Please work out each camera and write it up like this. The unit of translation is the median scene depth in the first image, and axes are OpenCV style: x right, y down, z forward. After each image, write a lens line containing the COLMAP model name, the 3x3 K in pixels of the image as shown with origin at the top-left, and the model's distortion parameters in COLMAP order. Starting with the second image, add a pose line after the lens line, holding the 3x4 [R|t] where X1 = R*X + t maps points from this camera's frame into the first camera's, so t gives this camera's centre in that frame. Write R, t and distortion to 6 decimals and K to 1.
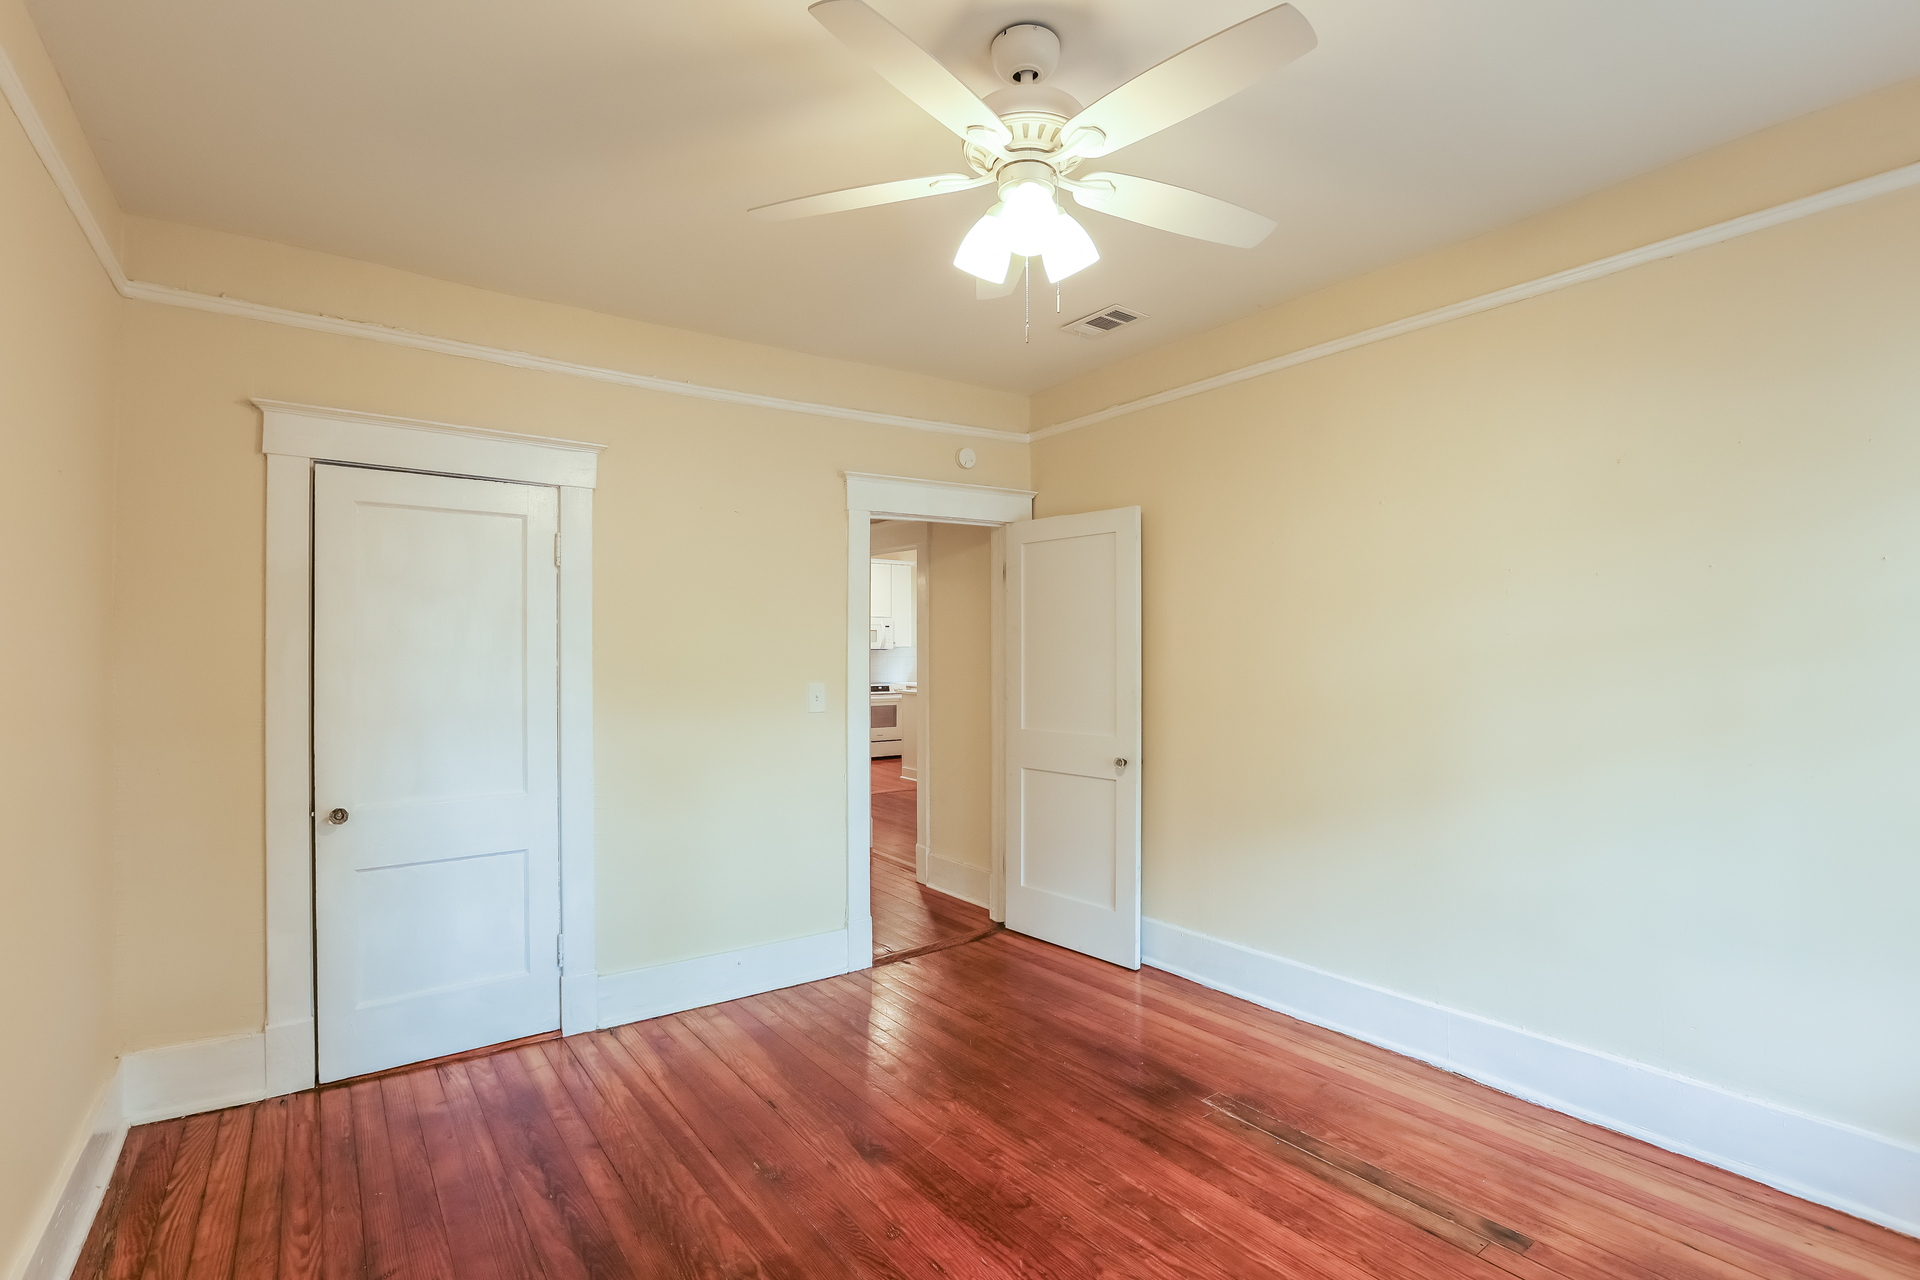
lens RADIAL K [[880.1, 0, 959.8], [0, 880.1, 614.0], [0, 0, 1]] dist [-0.010182, 0.000285]
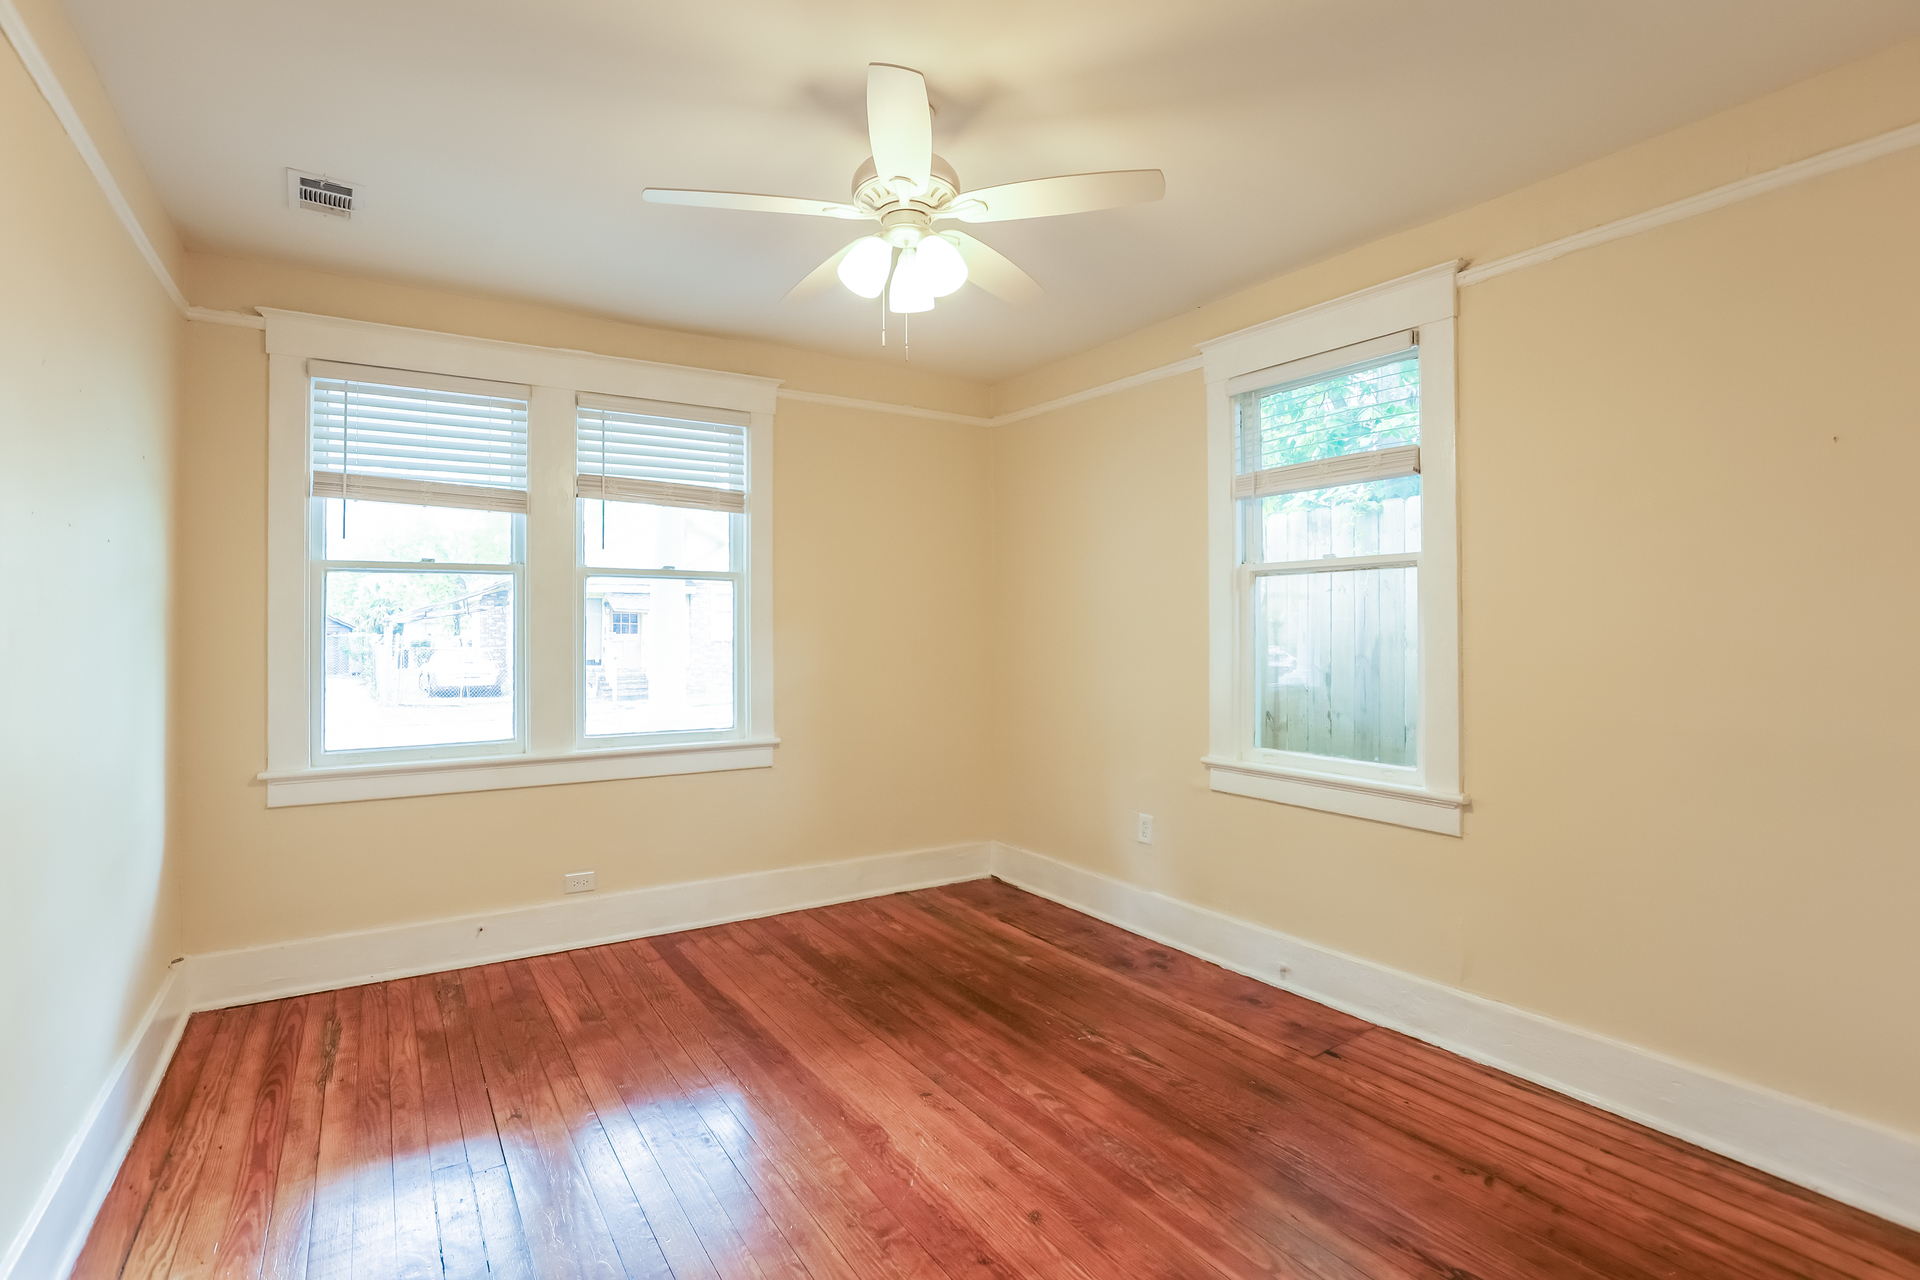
lens RADIAL K [[878.9, 0, 952.8], [0, 878.9, 596.6], [0, 0, 1]] dist [-0.070547, 0.023766]
pose [[-0.998620, 0.009937, 0.051570, -0.033838], [0.005807, 0.996808, -0.079630, 0.079542], [-0.052197, -0.079221, -0.995490, 1.678181]]
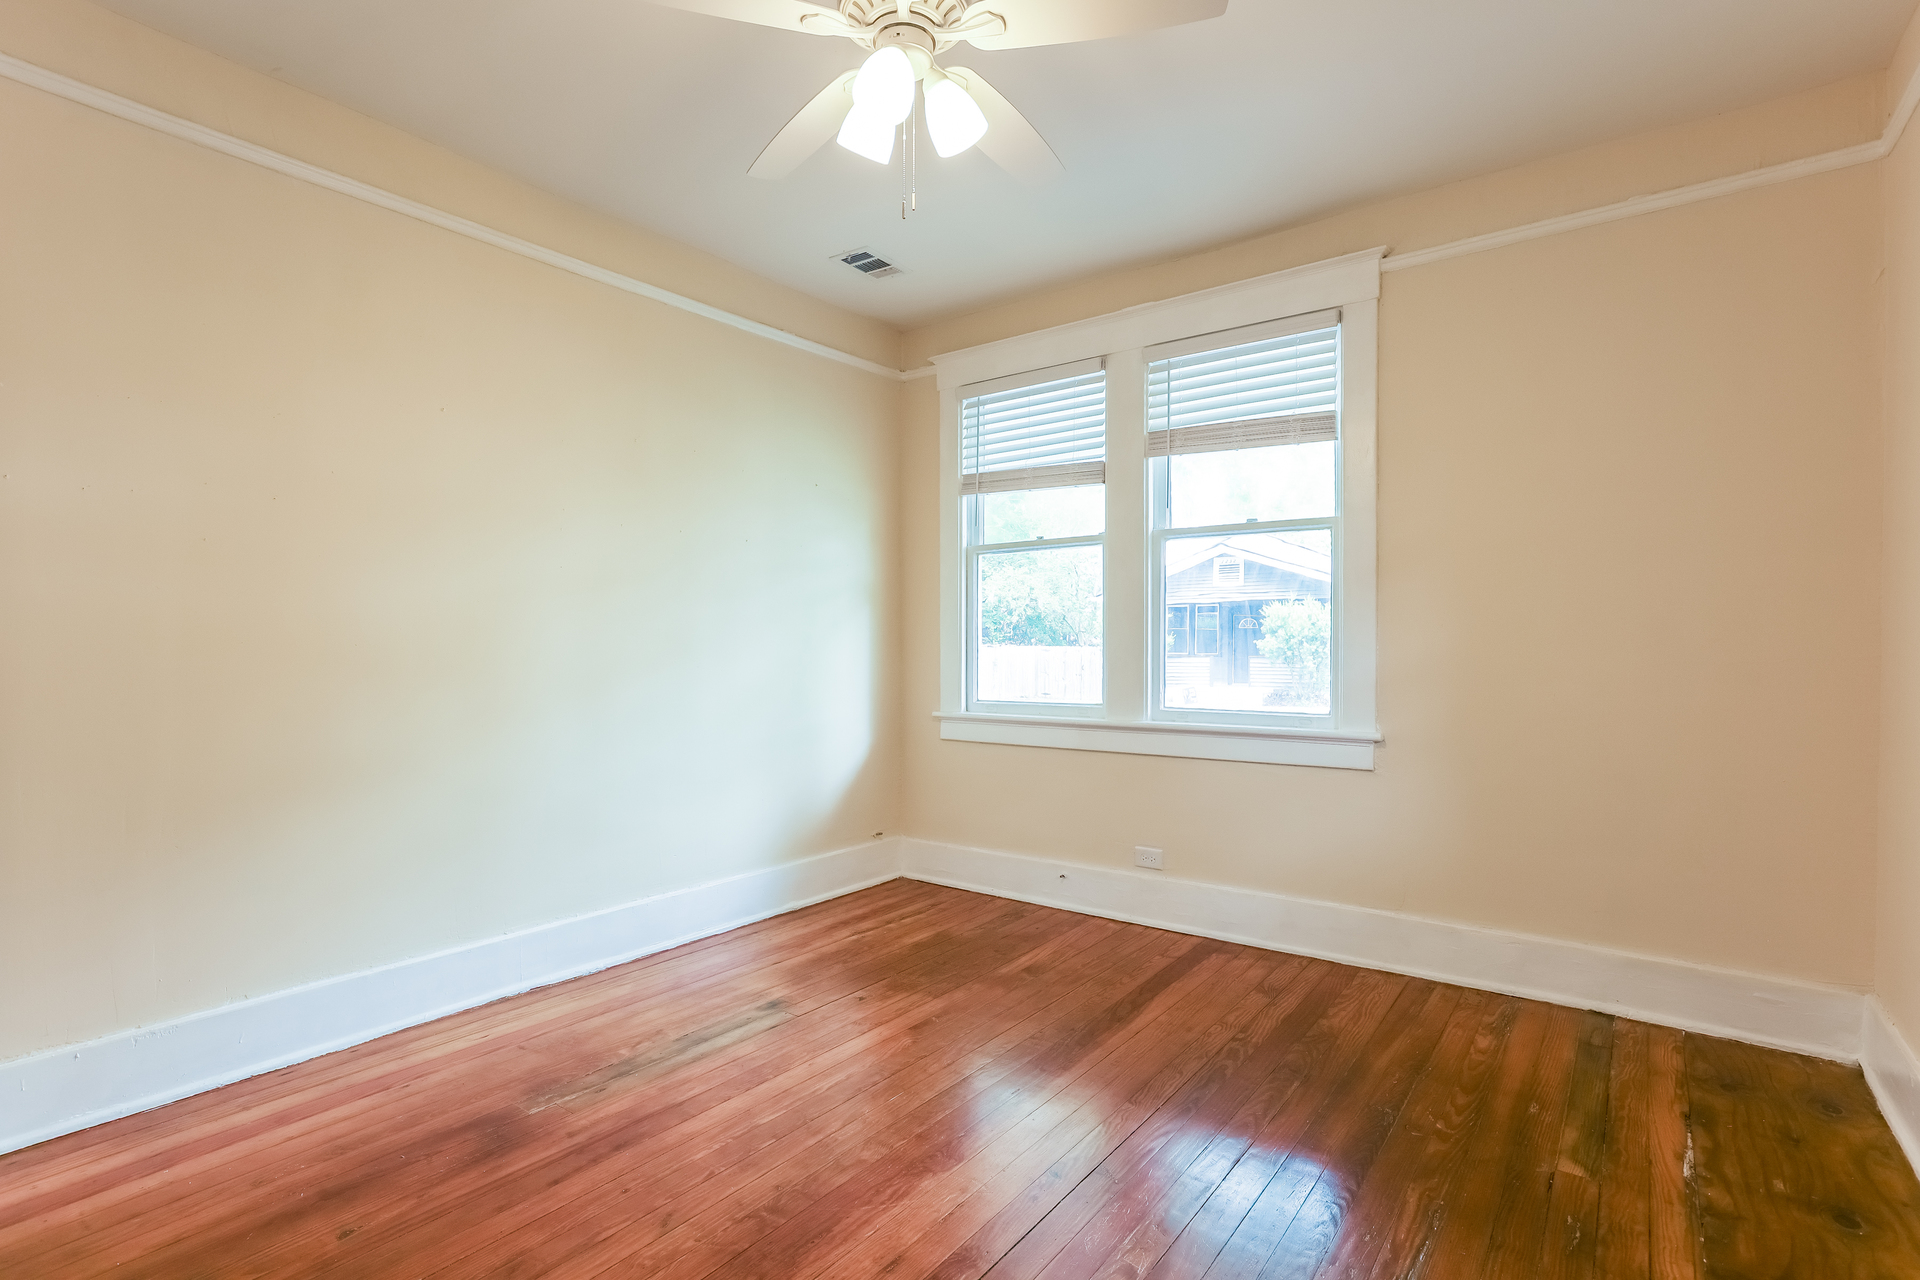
lens RADIAL K [[938.6, 0, 960.0], [0, 938.6, 640.0], [0, 0, 1]] dist [-0.055441, 0.025392]
pose [[-0.290070, 0.011334, 0.956938, -0.700042], [-0.039995, 0.998913, -0.023954, 0.136995], [-0.956169, -0.045221, -0.289301, 0.960757]]
